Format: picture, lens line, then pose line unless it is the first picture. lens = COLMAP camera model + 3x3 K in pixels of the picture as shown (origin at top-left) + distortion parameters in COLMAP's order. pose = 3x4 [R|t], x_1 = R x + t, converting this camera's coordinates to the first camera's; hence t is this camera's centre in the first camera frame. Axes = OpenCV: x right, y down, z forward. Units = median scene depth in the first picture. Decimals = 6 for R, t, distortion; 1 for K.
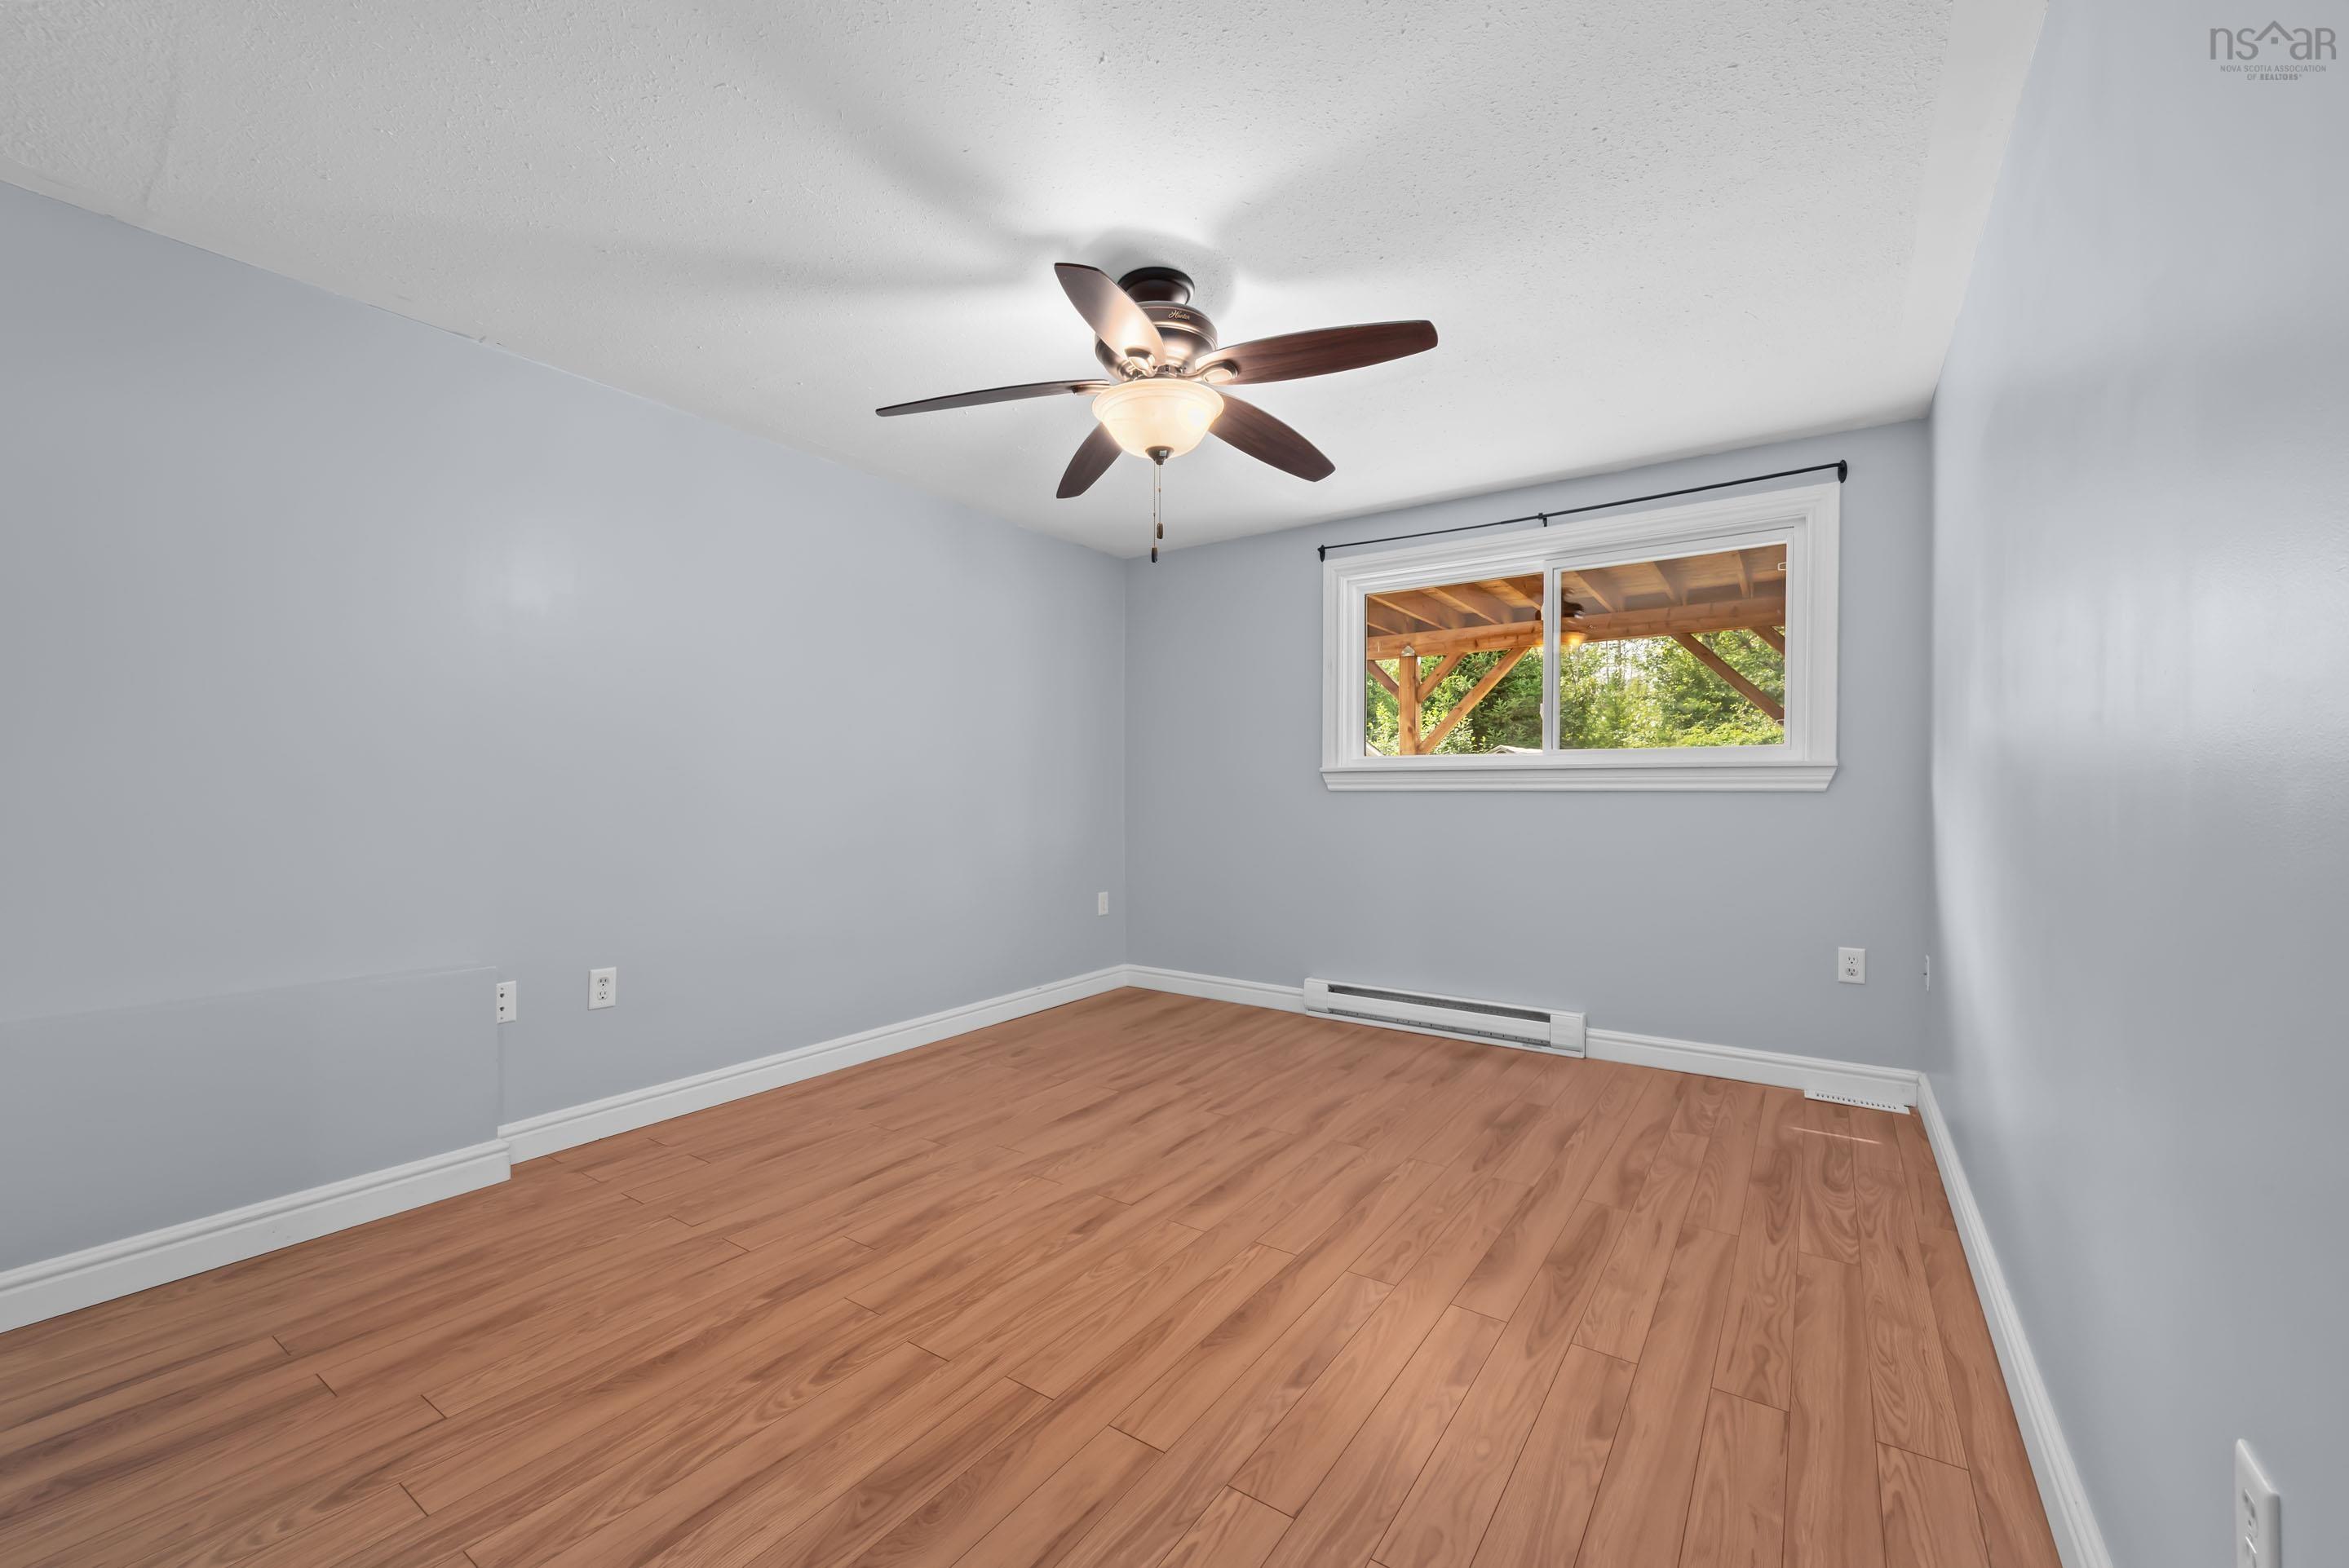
lens RADIAL K [[954.9, 0, 1174.5], [0, 954.9, 784.0], [0, 0, 1]] dist [0.000002, -0.000006]
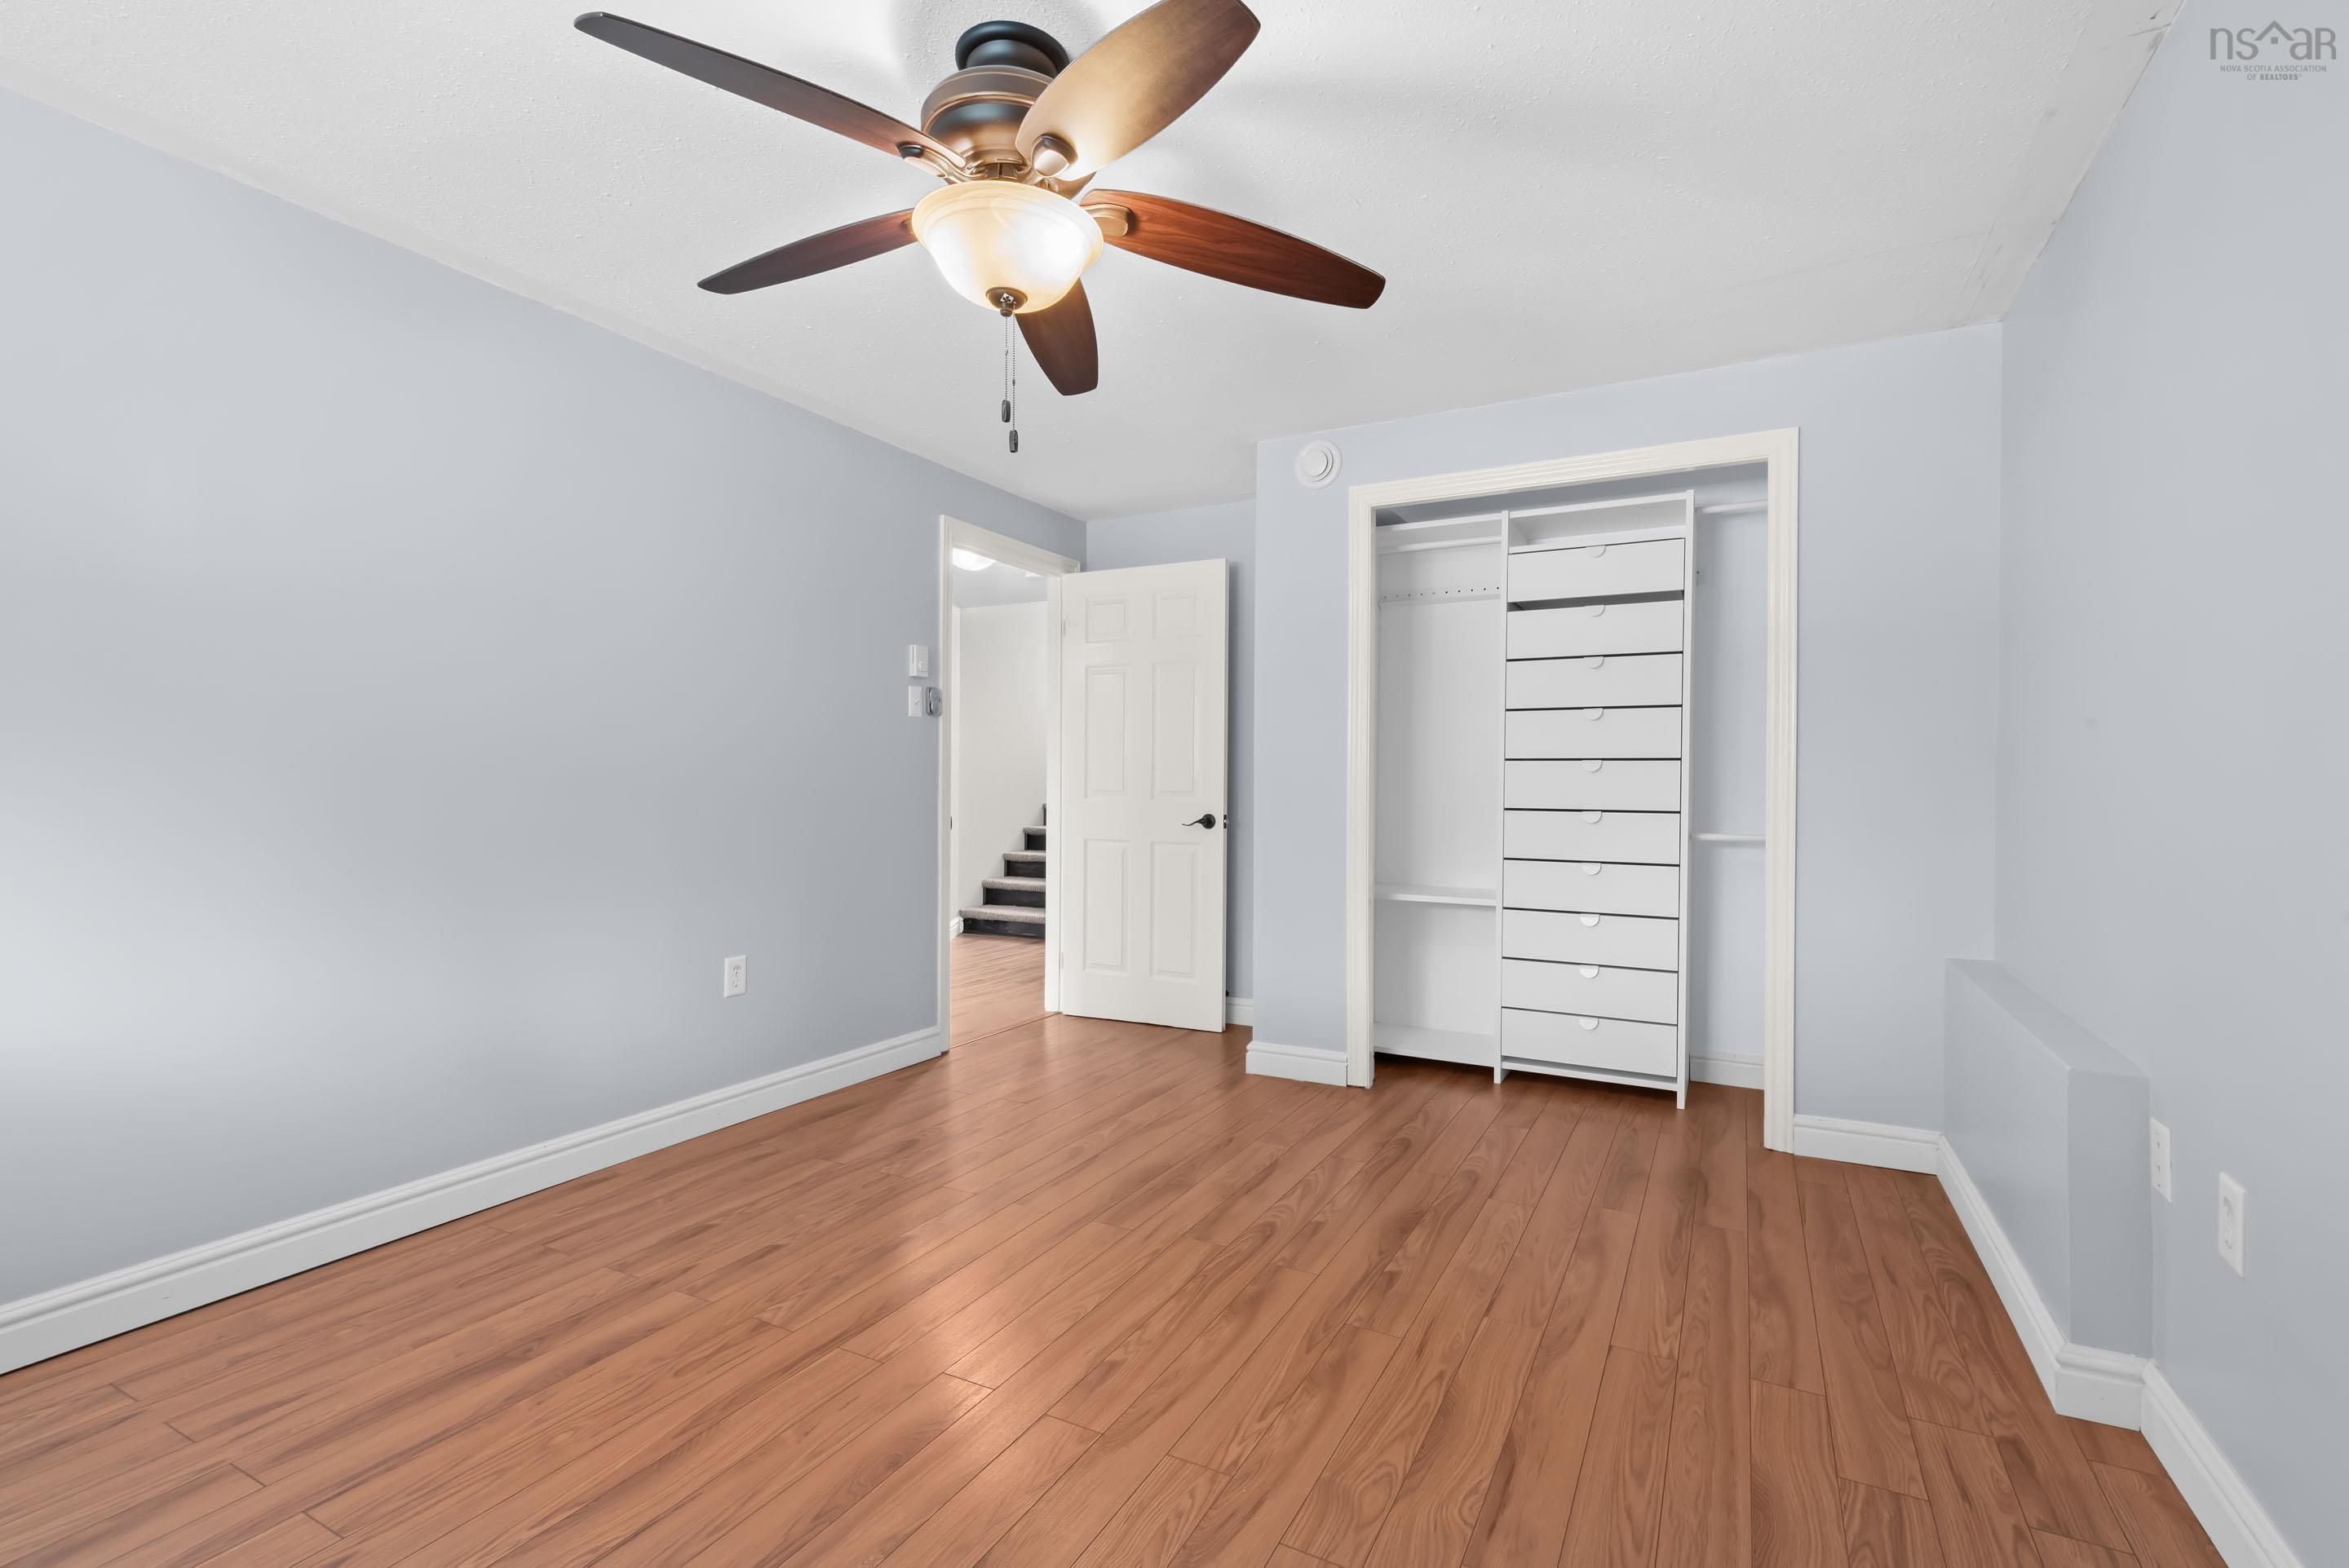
lens RADIAL K [[1059.0, 0, 1174.5], [0, 1059.0, 784.0], [0, 0, 1]] dist [0.000039, -0.000182]
pose [[-0.994422, -0.002713, -0.105443, -0.064829], [-0.001907, 0.999968, -0.007748, 0.014714], [0.105461, -0.007504, -0.994395, 2.021049]]
